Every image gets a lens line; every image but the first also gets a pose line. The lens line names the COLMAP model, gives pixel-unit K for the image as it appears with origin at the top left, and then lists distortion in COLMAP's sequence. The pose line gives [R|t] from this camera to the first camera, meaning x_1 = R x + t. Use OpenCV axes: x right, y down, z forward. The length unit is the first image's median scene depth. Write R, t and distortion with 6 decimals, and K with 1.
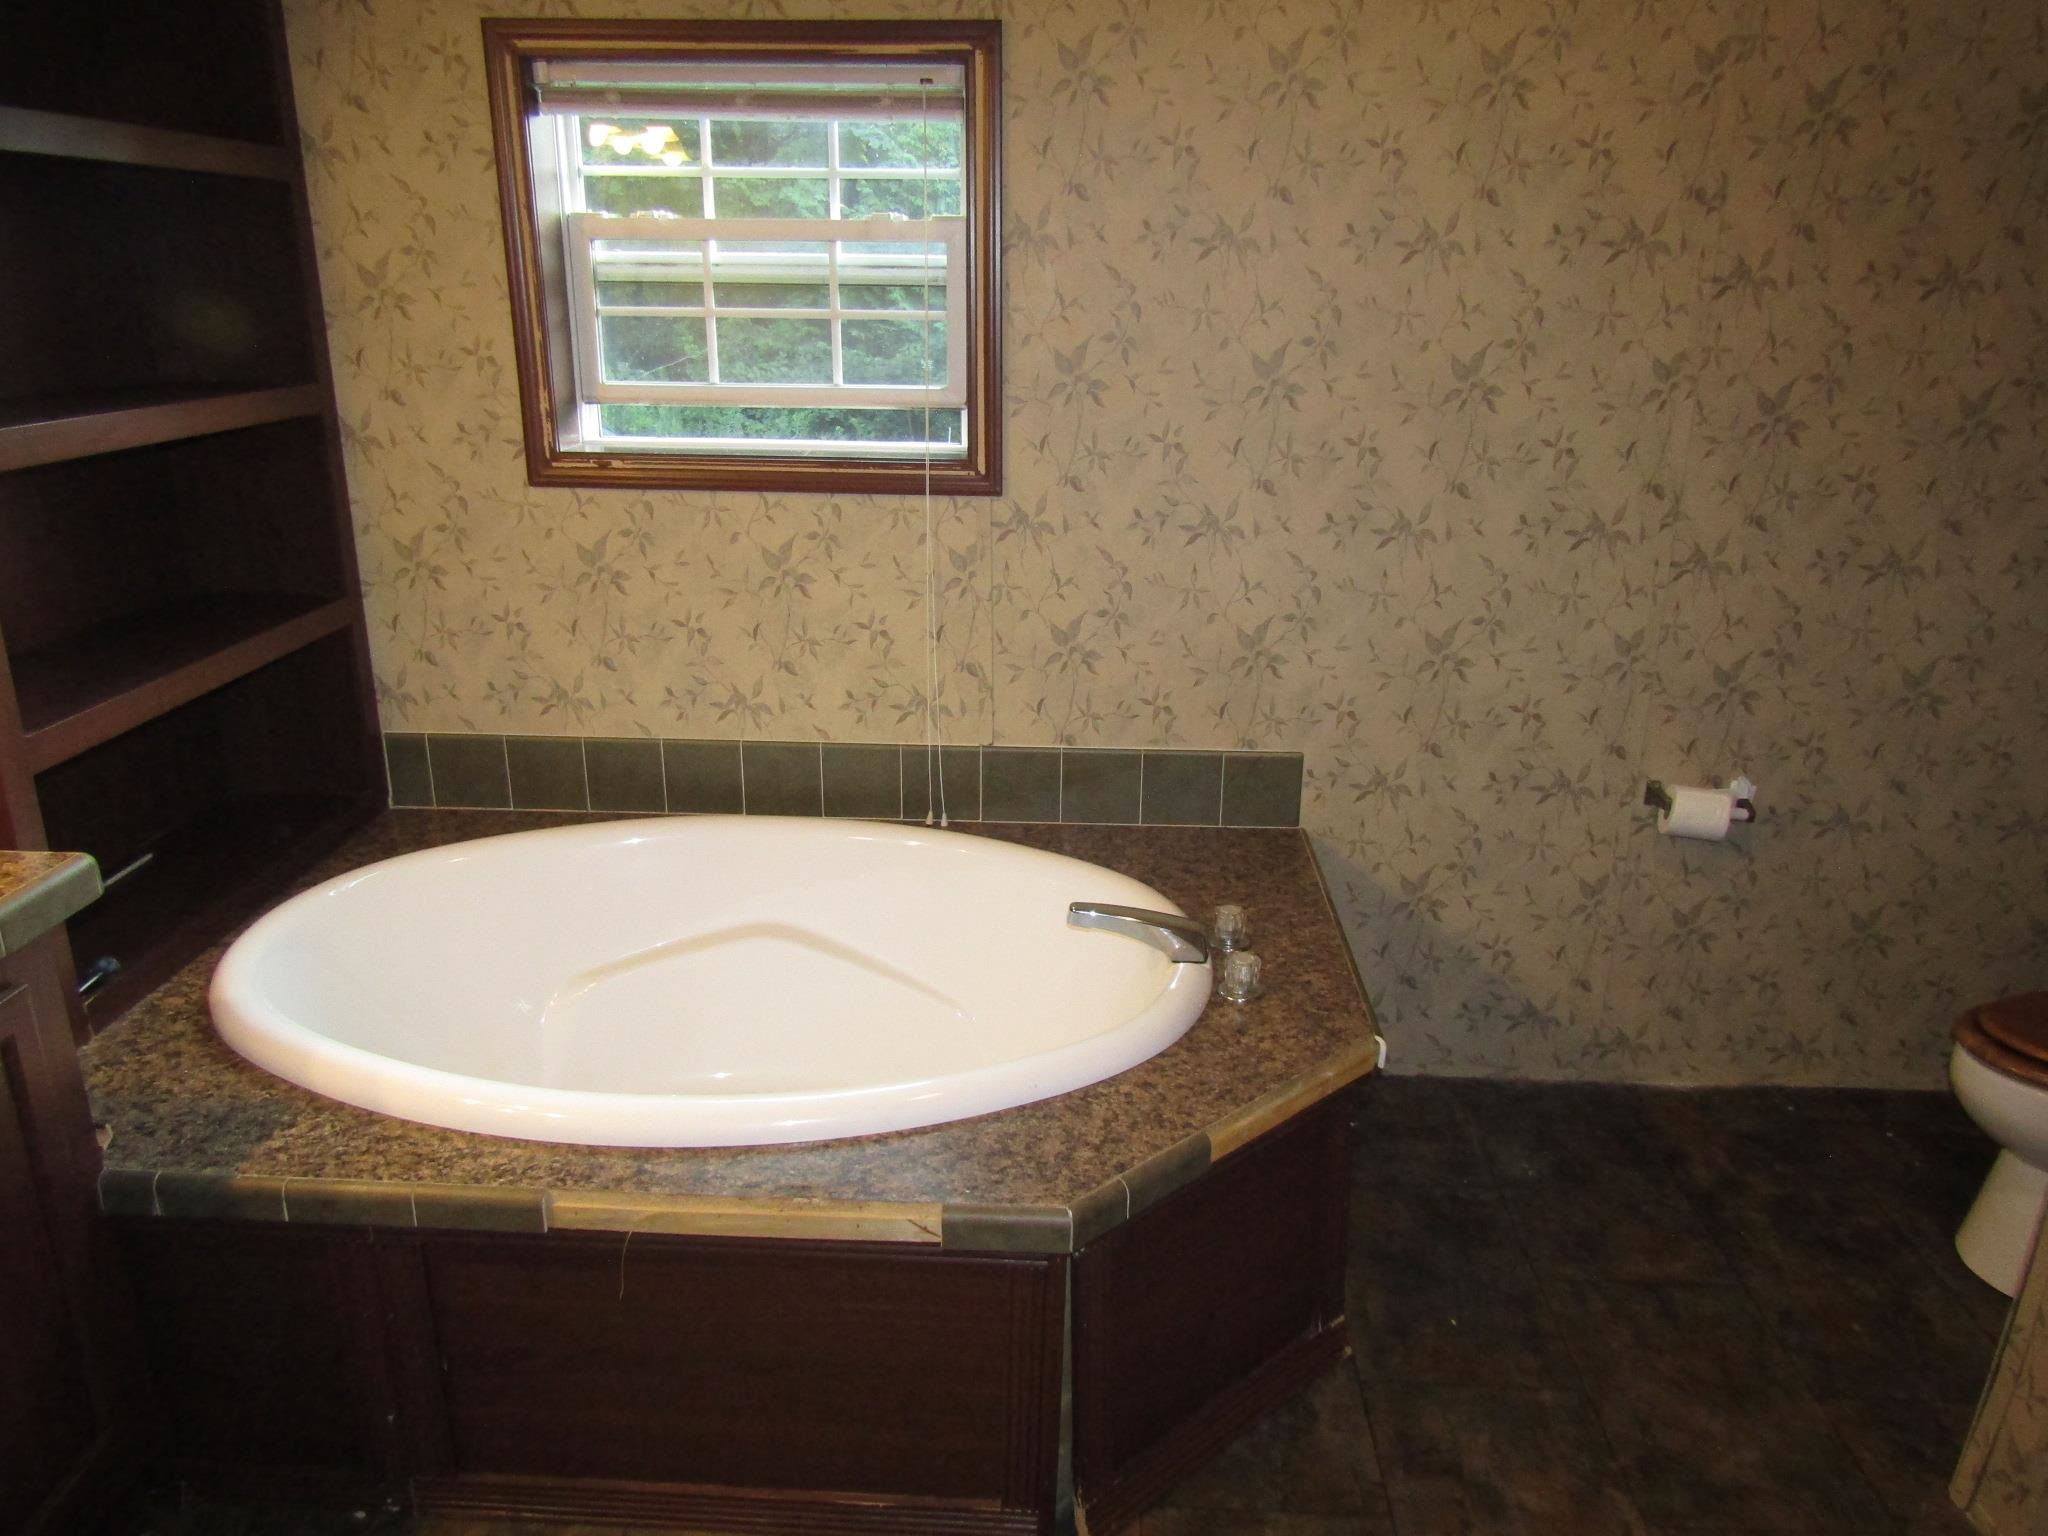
lens RADIAL K [[1451.1, 0, 1027.8], [0, 1451.1, 762.7], [0, 0, 1]] dist [-0.019423, 0.010438]
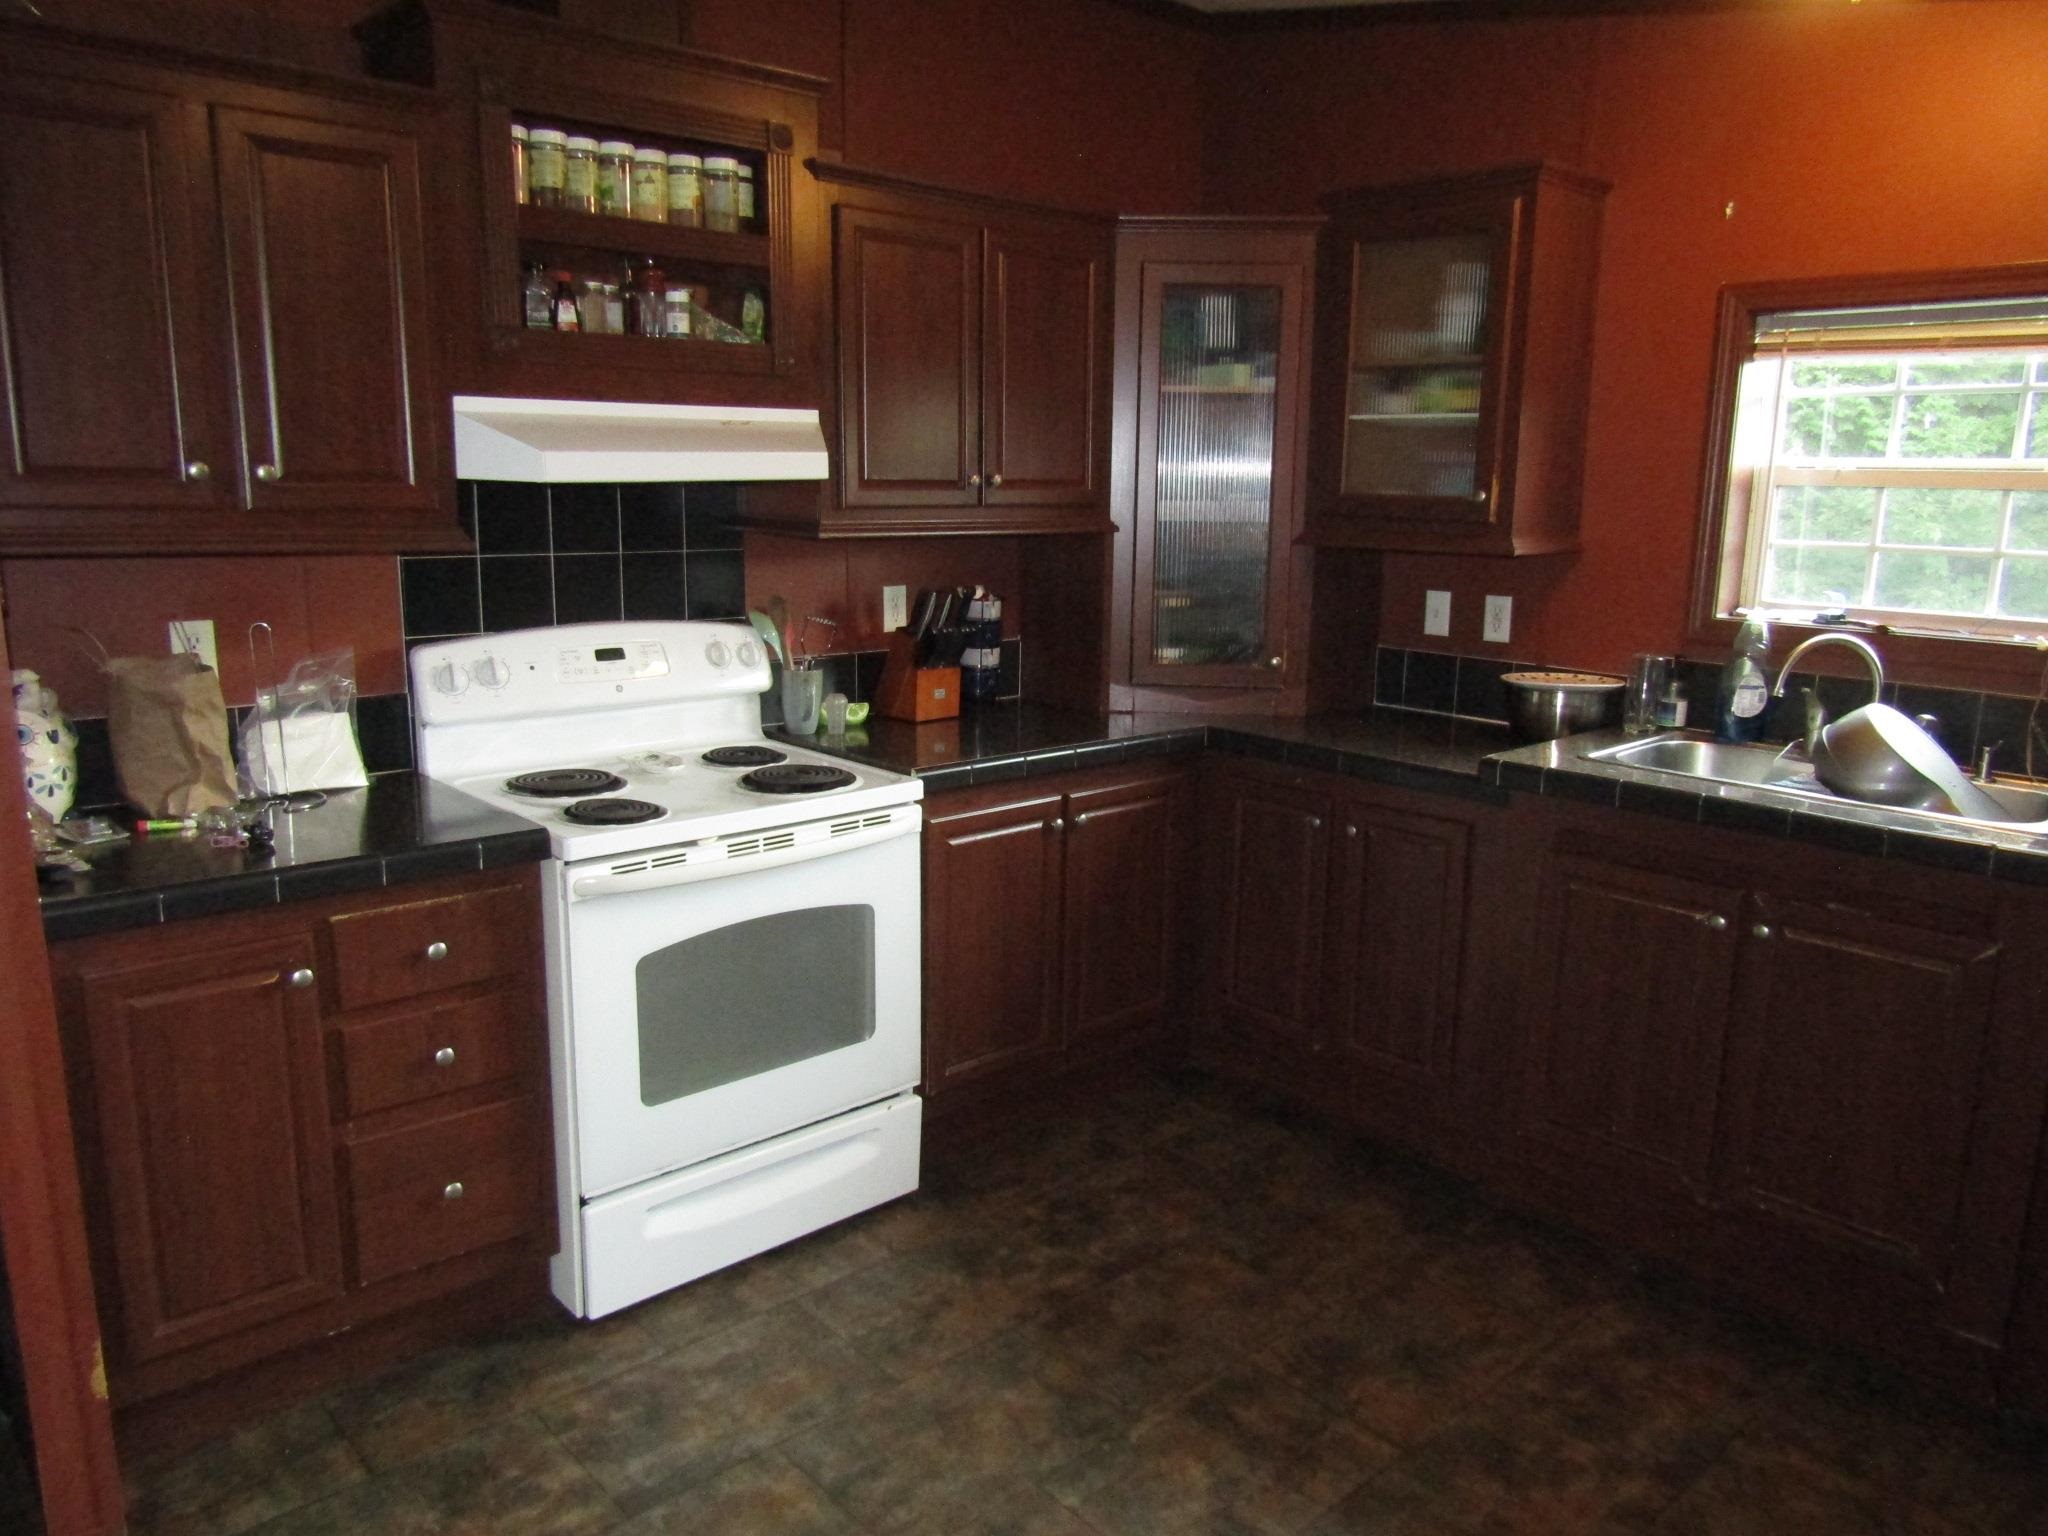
lens RADIAL K [[1451.1, 0, 1028.3], [0, 1451.1, 776.6], [0, 0, 1]] dist [-0.019423, 0.010438]
pose [[-0.711933, -0.169599, 0.681460, -0.145565], [0.200639, 0.880824, 0.428827, -0.415521], [-0.672975, 0.442024, -0.593059, 1.209868]]
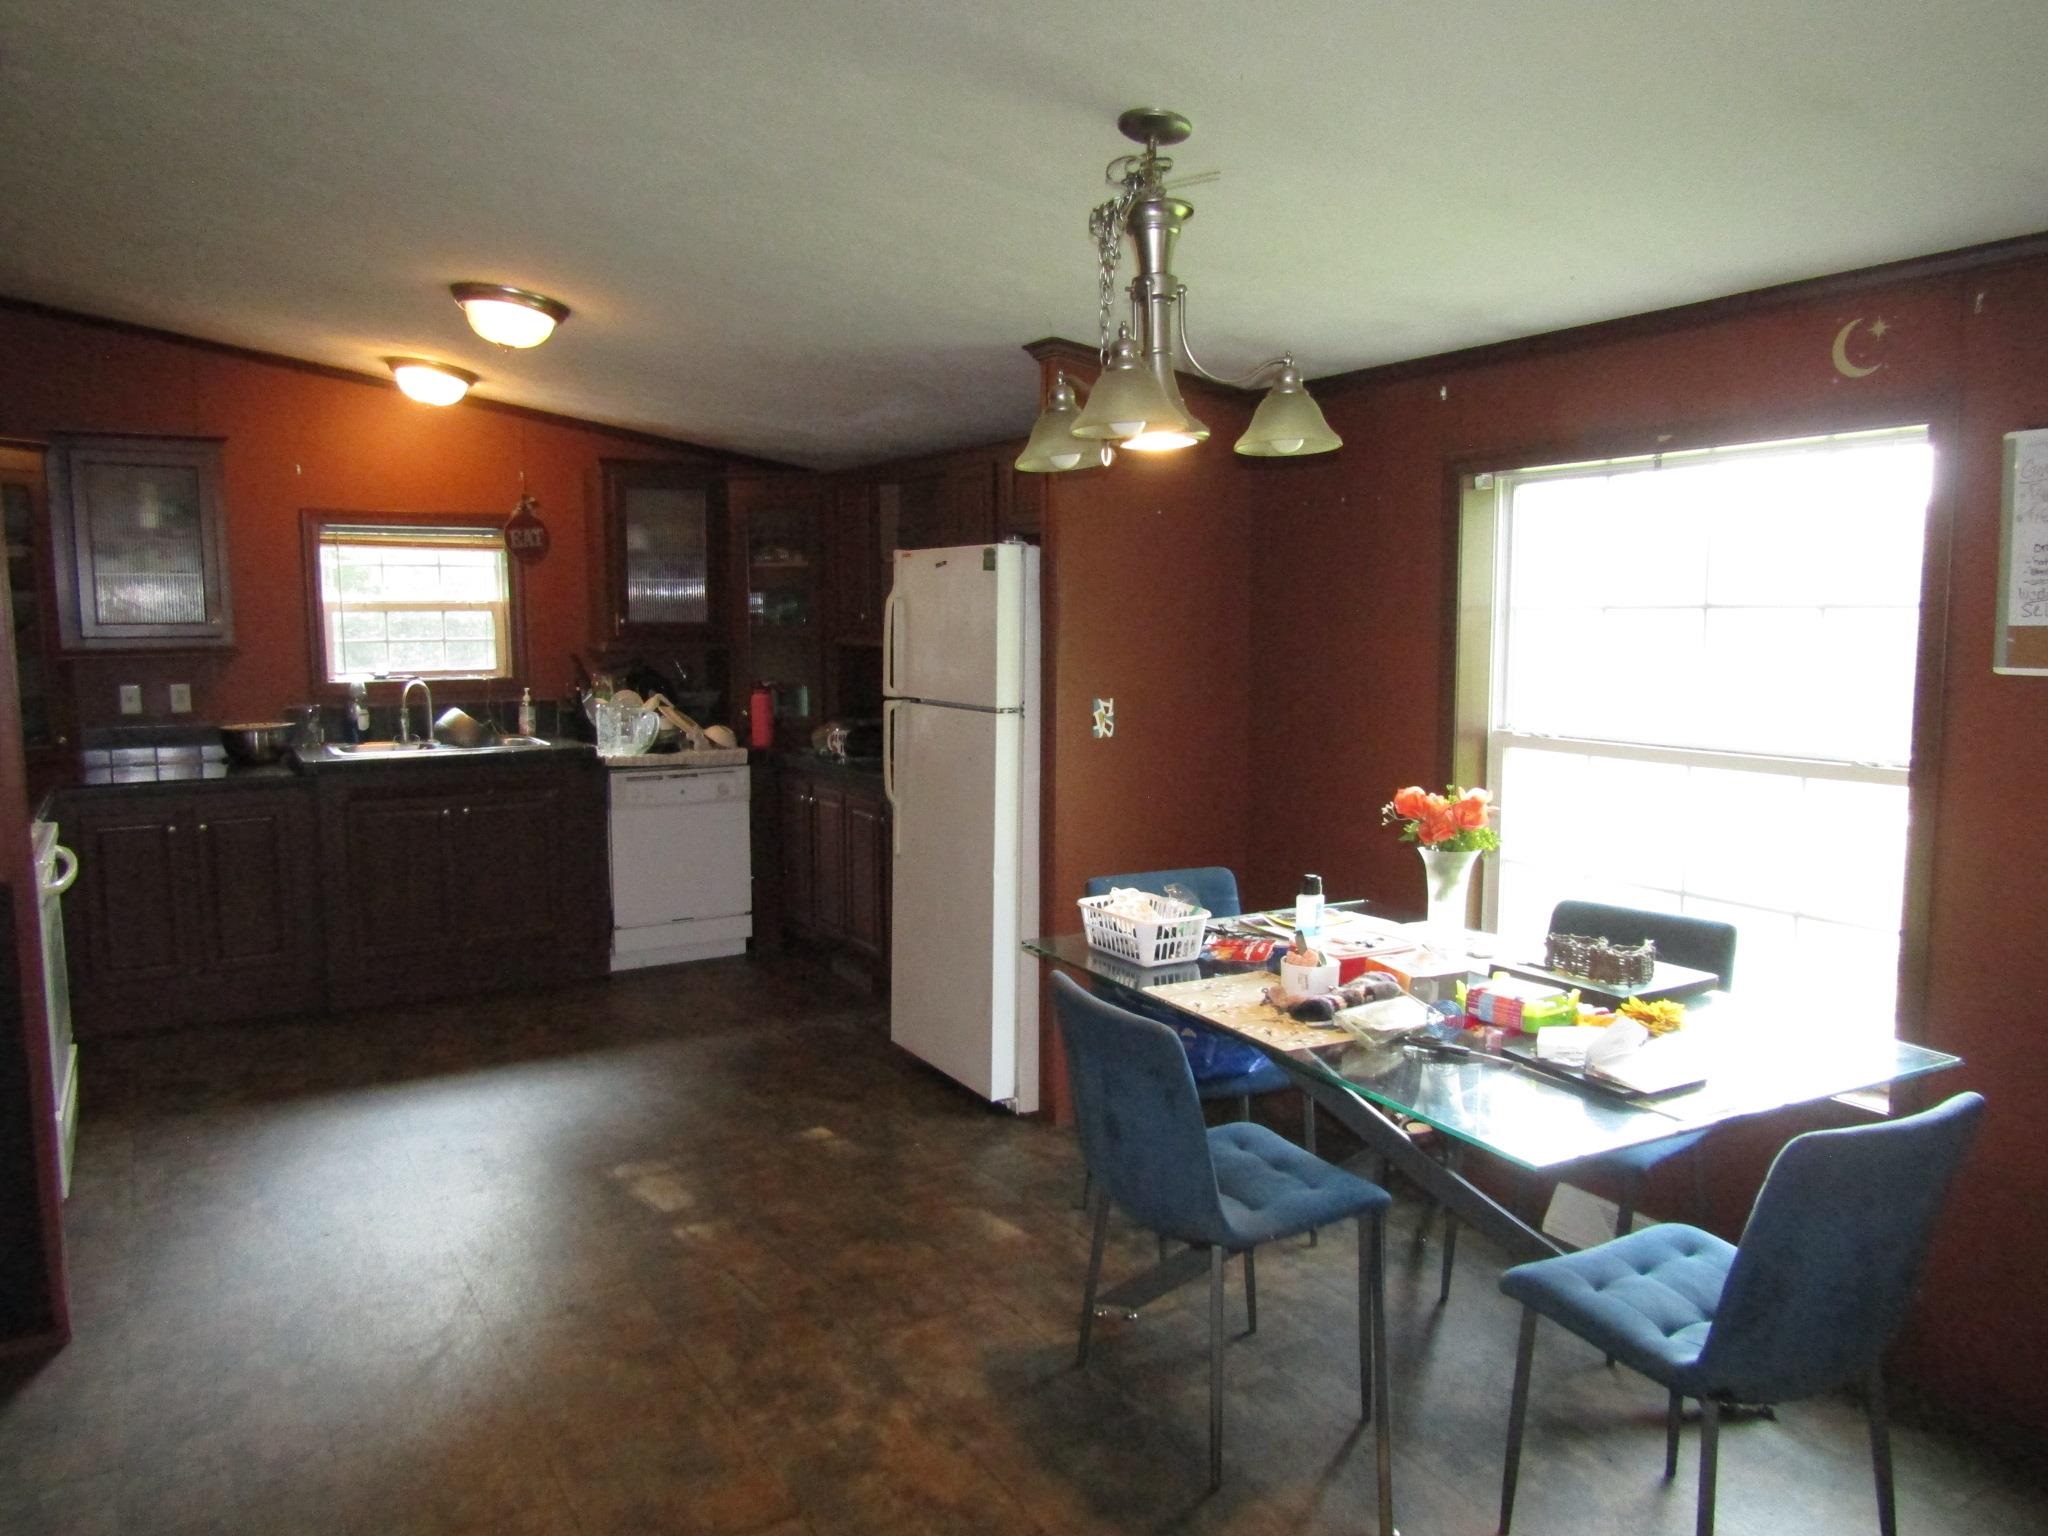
lens RADIAL K [[1451.1, 0, 1036.2], [0, 1451.1, 775.3], [0, 0, 1]] dist [-0.019423, 0.010438]
pose [[-0.827102, 0.050701, -0.559760, 0.513495], [-0.195383, 0.907875, 0.370930, -0.752912], [0.526998, 0.416165, -0.740999, 2.172198]]
